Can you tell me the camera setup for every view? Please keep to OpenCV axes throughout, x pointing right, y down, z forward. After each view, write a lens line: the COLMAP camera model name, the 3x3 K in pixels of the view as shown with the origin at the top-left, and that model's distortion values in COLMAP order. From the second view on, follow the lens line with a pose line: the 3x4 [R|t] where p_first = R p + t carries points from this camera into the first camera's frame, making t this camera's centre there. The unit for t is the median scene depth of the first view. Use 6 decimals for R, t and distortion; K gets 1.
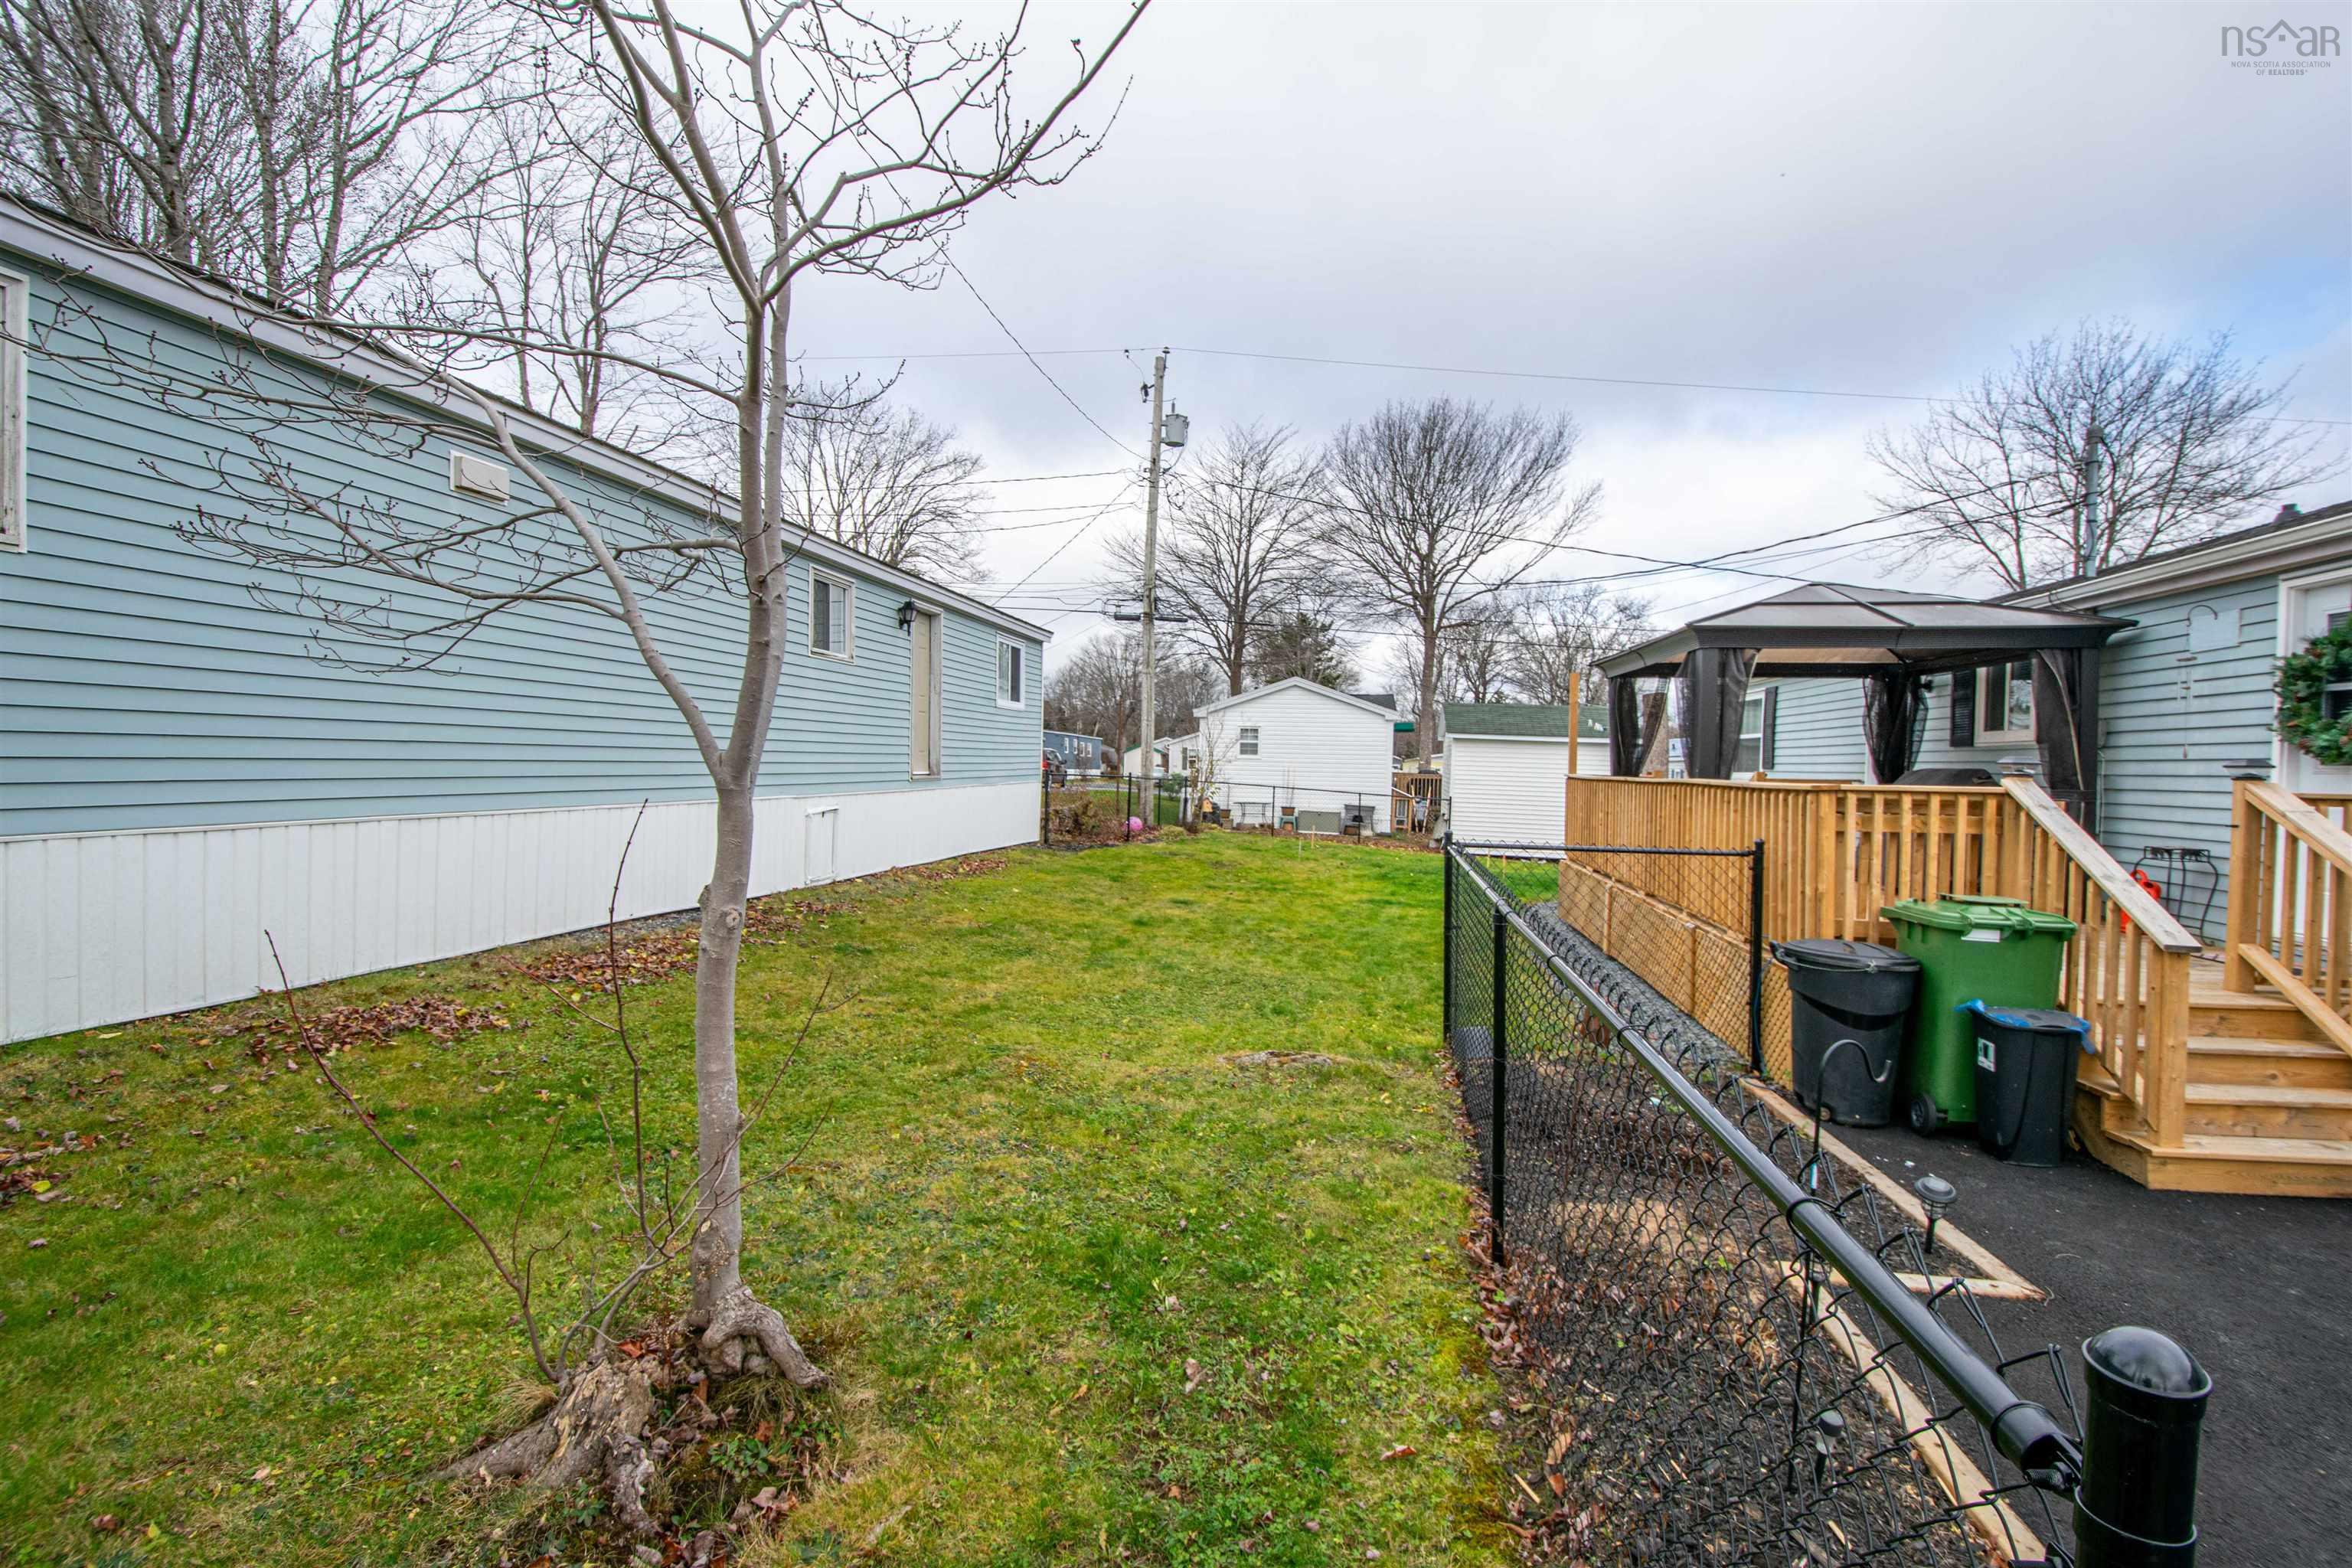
lens RADIAL K [[1035.8, 0, 1183.6], [0, 1035.8, 789.0], [0, 0, 1]] dist [0.001453, -0.014505]
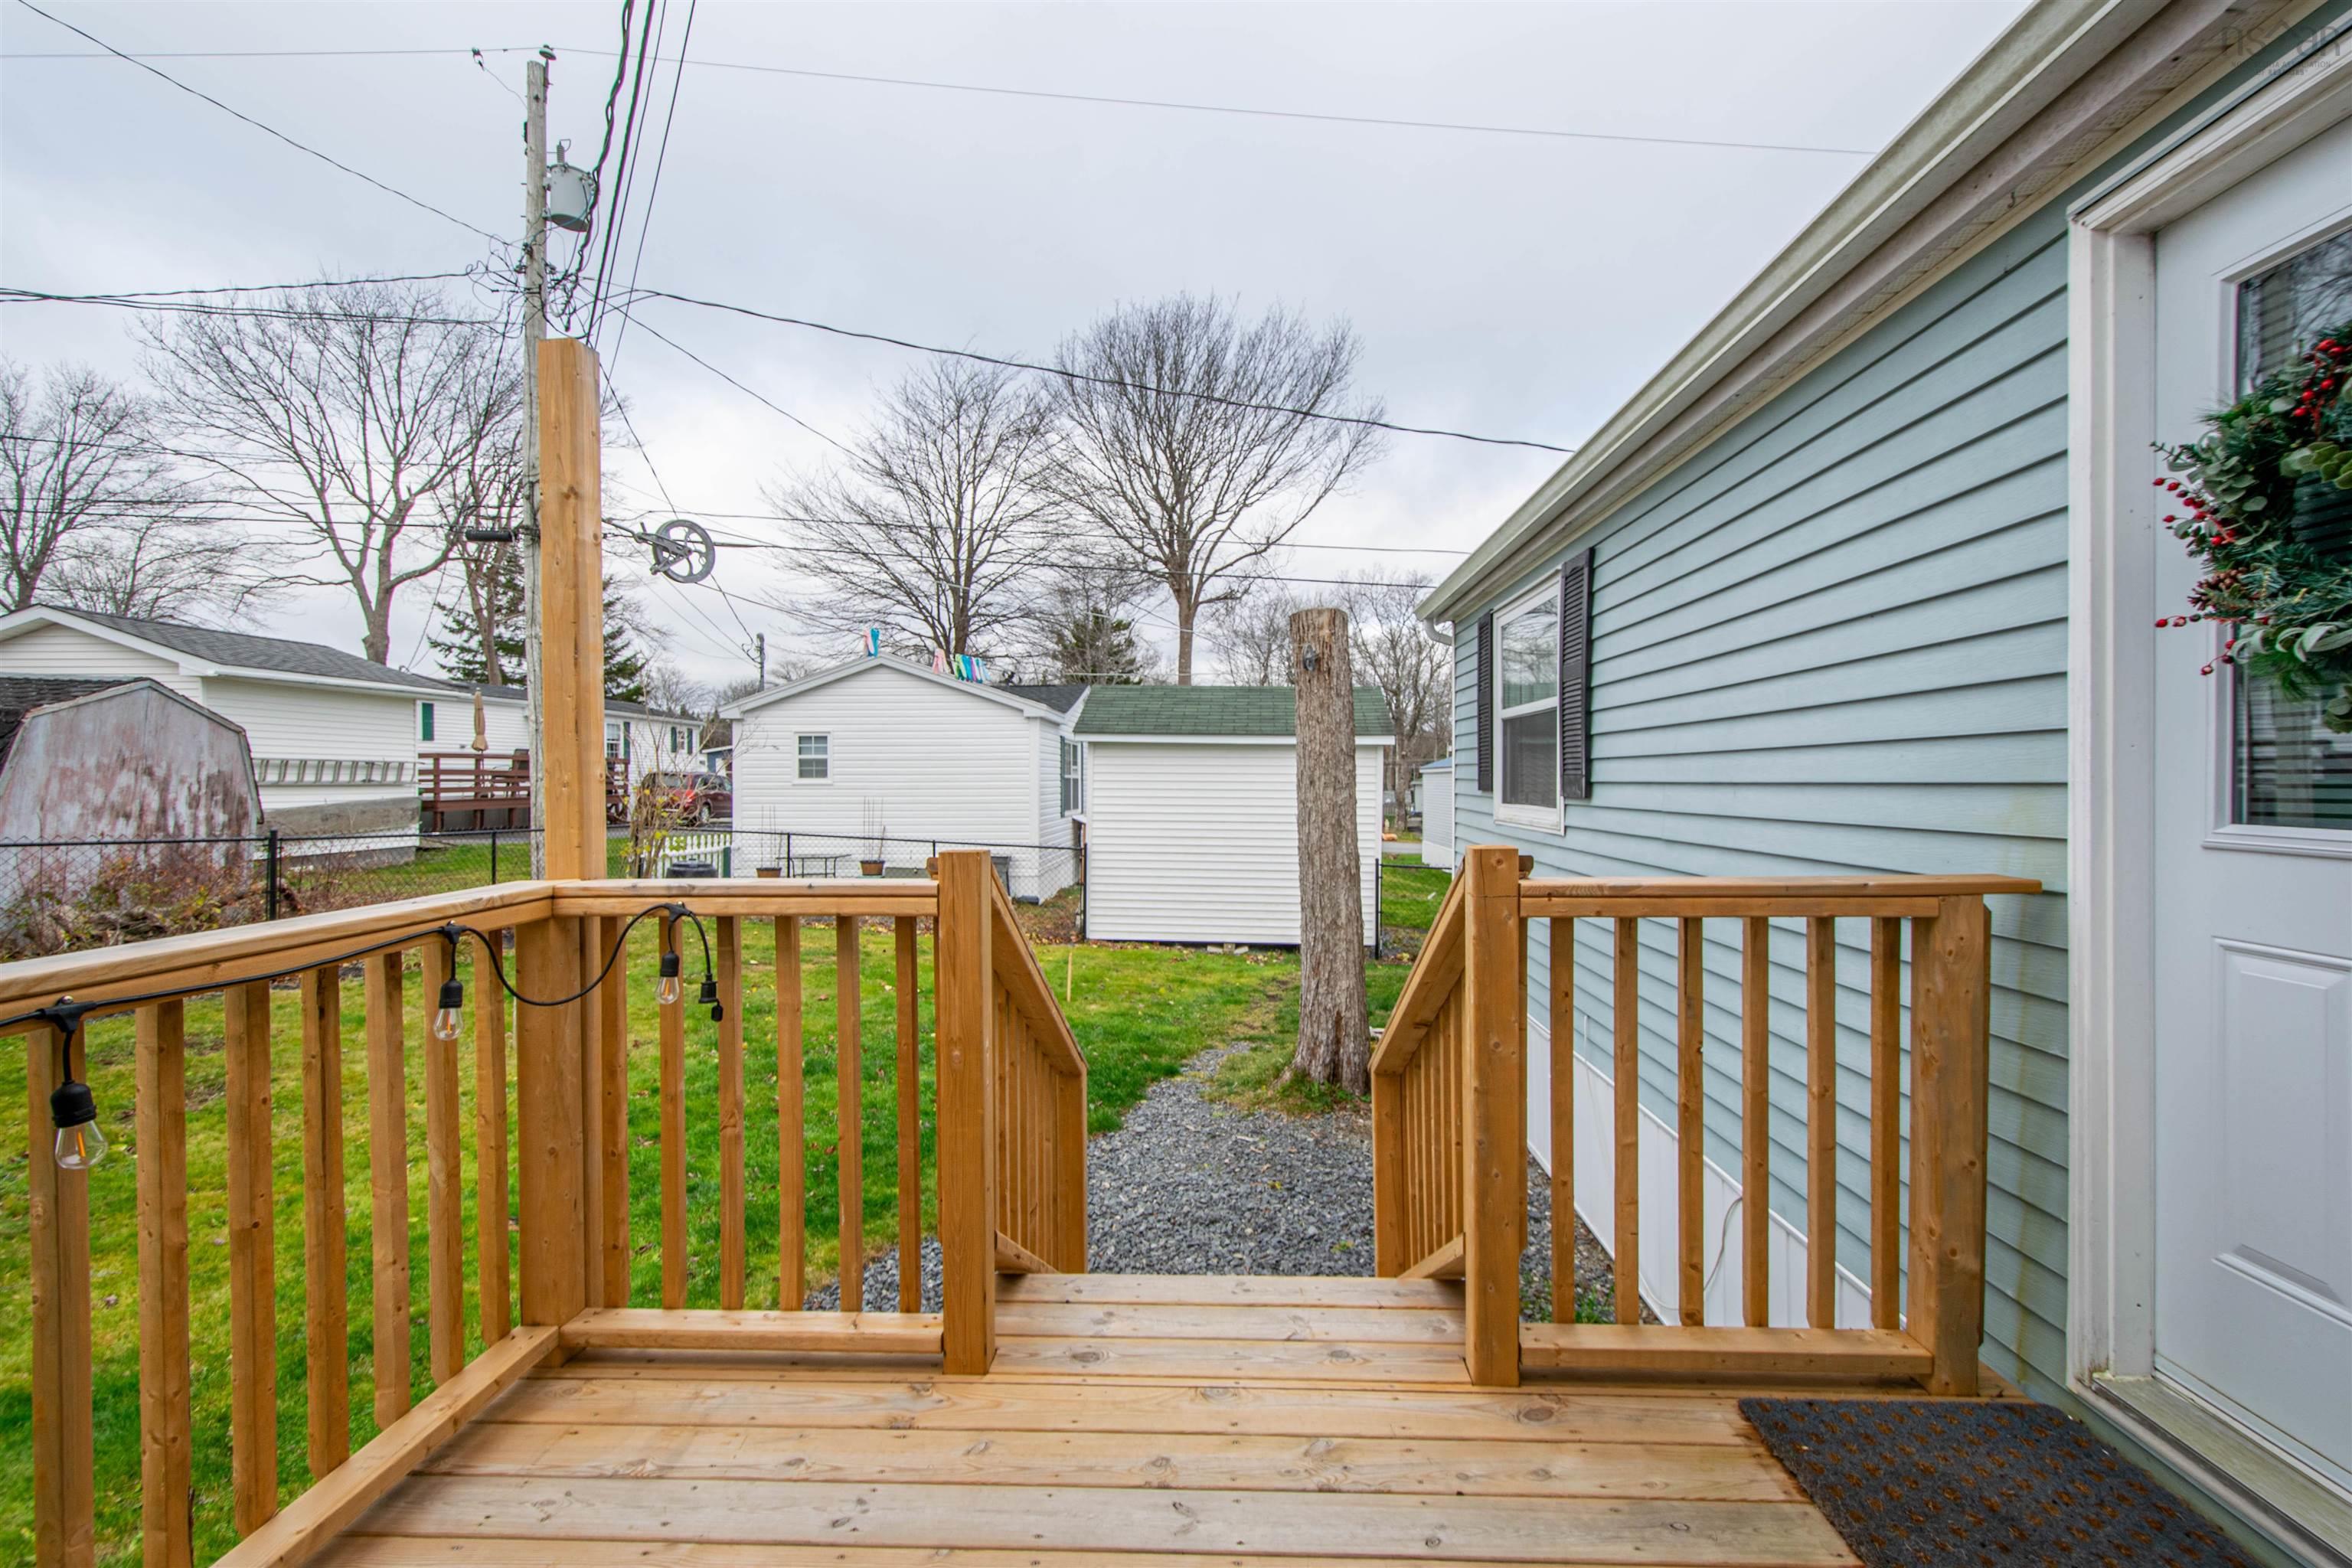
lens RADIAL K [[1059.3, 0, 1184.1], [0, 1059.3, 793.5], [0, 0, 1]] dist [0.000841, 0.000086]
pose [[0.991615, -0.028746, 0.125988, 0.488953], [0.030741, 0.999430, -0.013921, -0.020054], [-0.125516, 0.017677, 0.991934, 0.832223]]
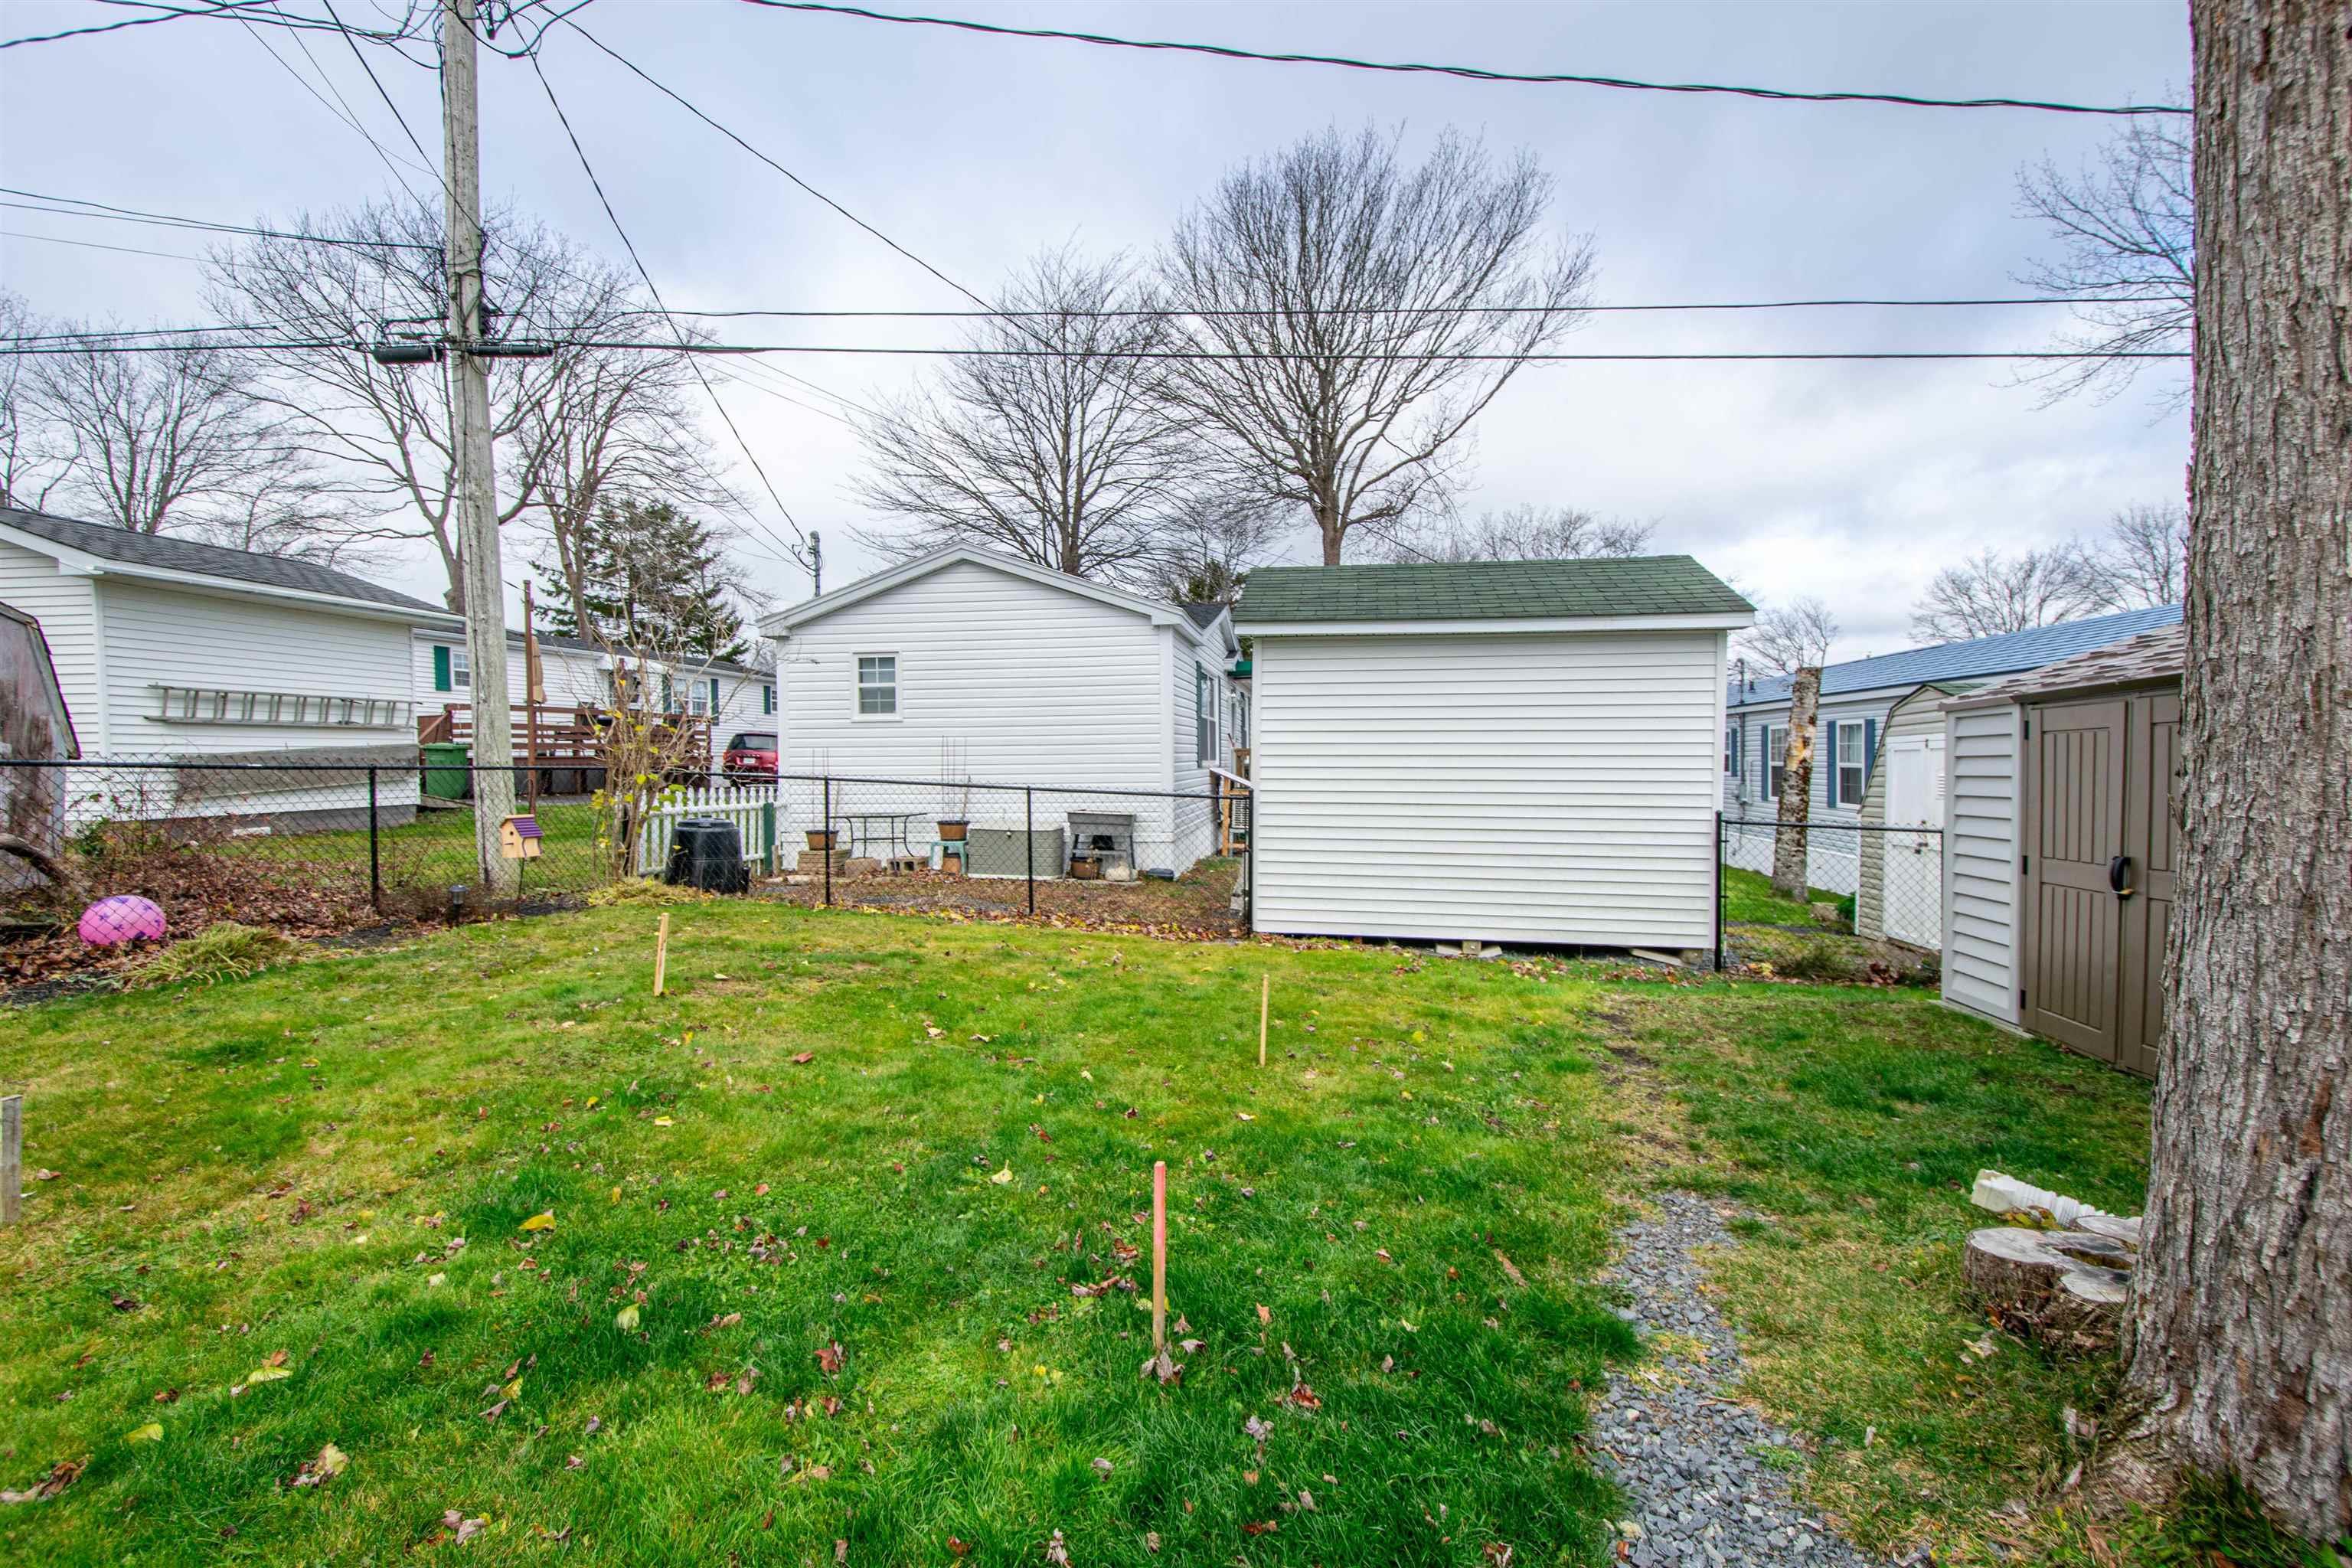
lens RADIAL K [[1059.3, 0, 1184.1], [0, 1059.3, 793.5], [0, 0, 1]] dist [0.000841, 0.000086]
pose [[0.999139, -0.034963, 0.022314, 0.458740], [0.034817, 0.999370, 0.006901, 0.011967], [-0.022541, -0.006118, 0.999727, 1.242991]]
